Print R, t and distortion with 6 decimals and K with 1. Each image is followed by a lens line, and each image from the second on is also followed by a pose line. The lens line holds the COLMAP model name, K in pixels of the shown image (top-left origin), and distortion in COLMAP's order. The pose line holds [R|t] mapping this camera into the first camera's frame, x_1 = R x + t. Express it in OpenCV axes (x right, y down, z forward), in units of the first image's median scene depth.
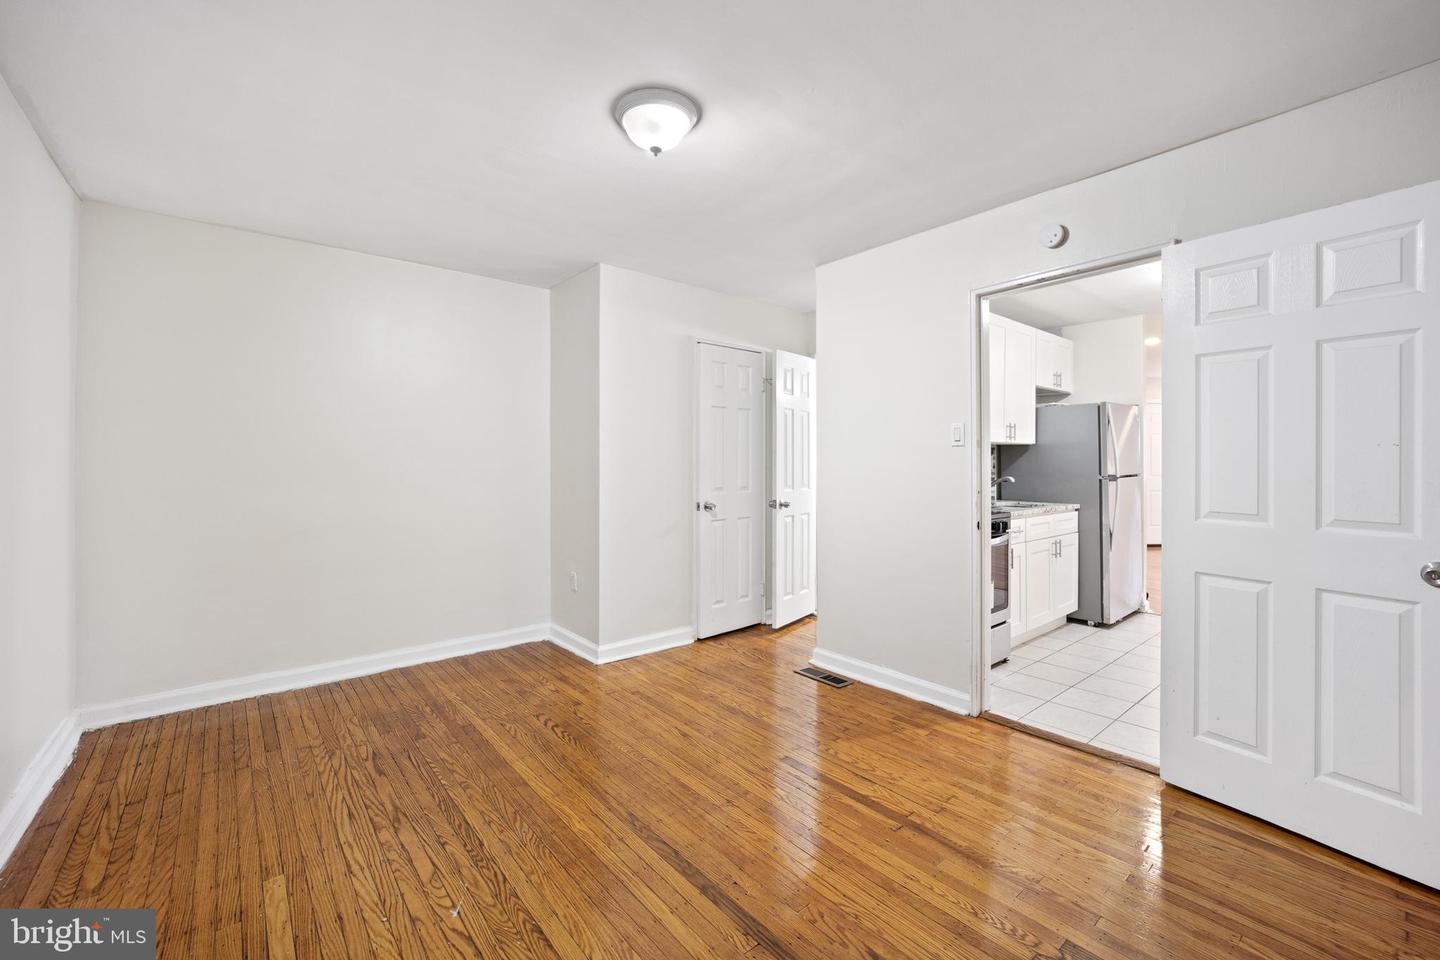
lens RADIAL K [[599.6, 0, 716.2], [0, 599.6, 468.8], [0, 0, 1]] dist [-0.002988, -0.000648]
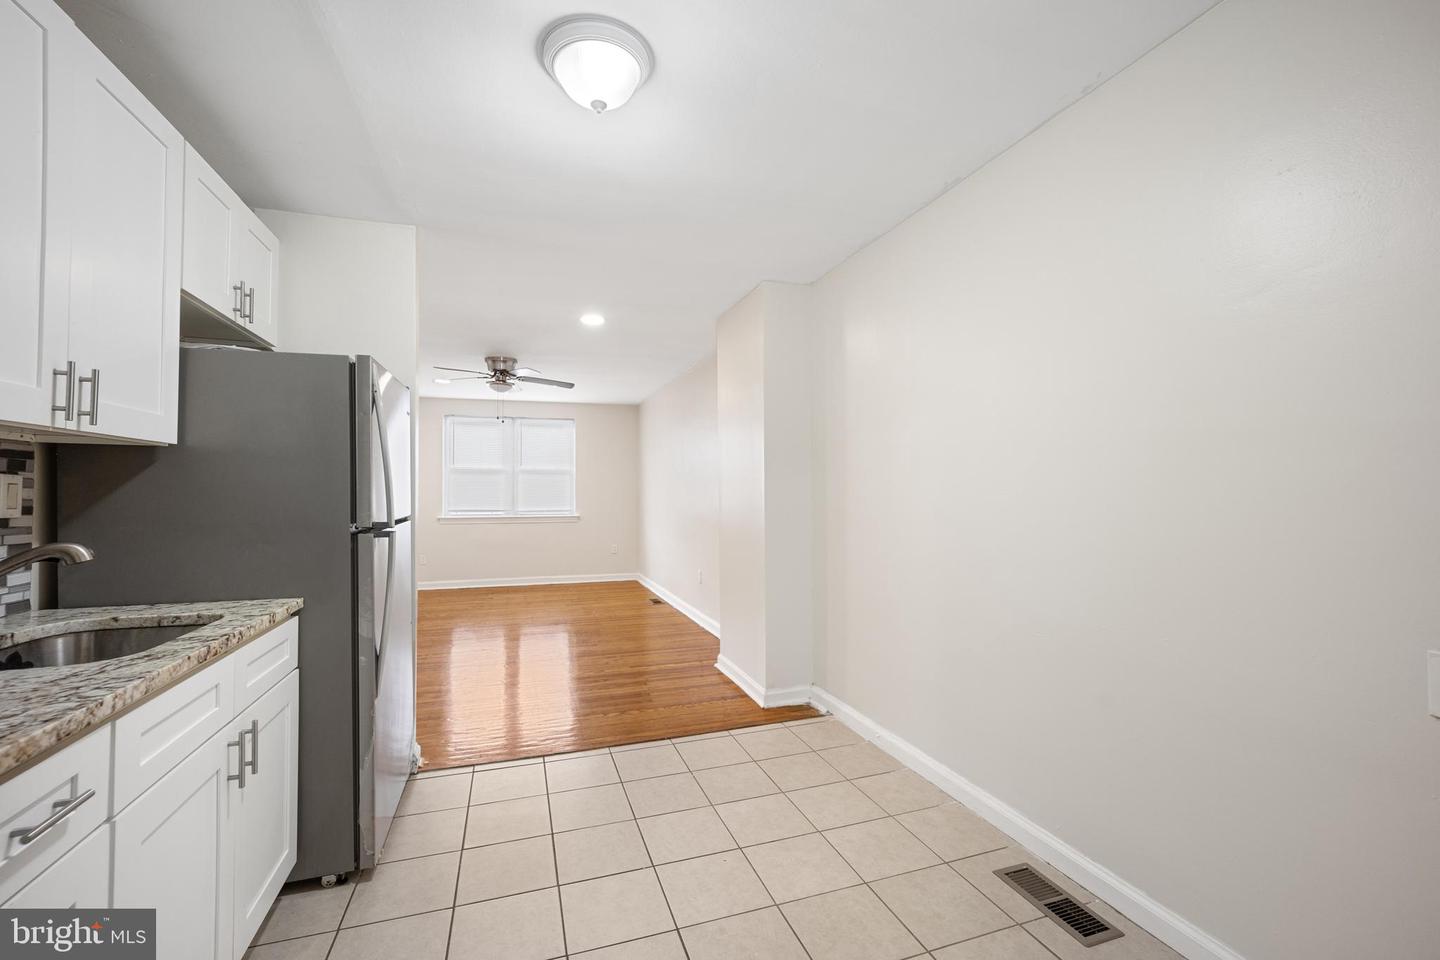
lens RADIAL K [[599.6, 0, 714.5], [0, 599.6, 479.0], [0, 0, 1]] dist [-0.002988, -0.000648]
pose [[0.357909, 0.017406, 0.933594, 0.329912], [0.007422, 0.999742, -0.021484, -0.011110], [-0.933727, 0.014619, 0.357688, 0.600522]]
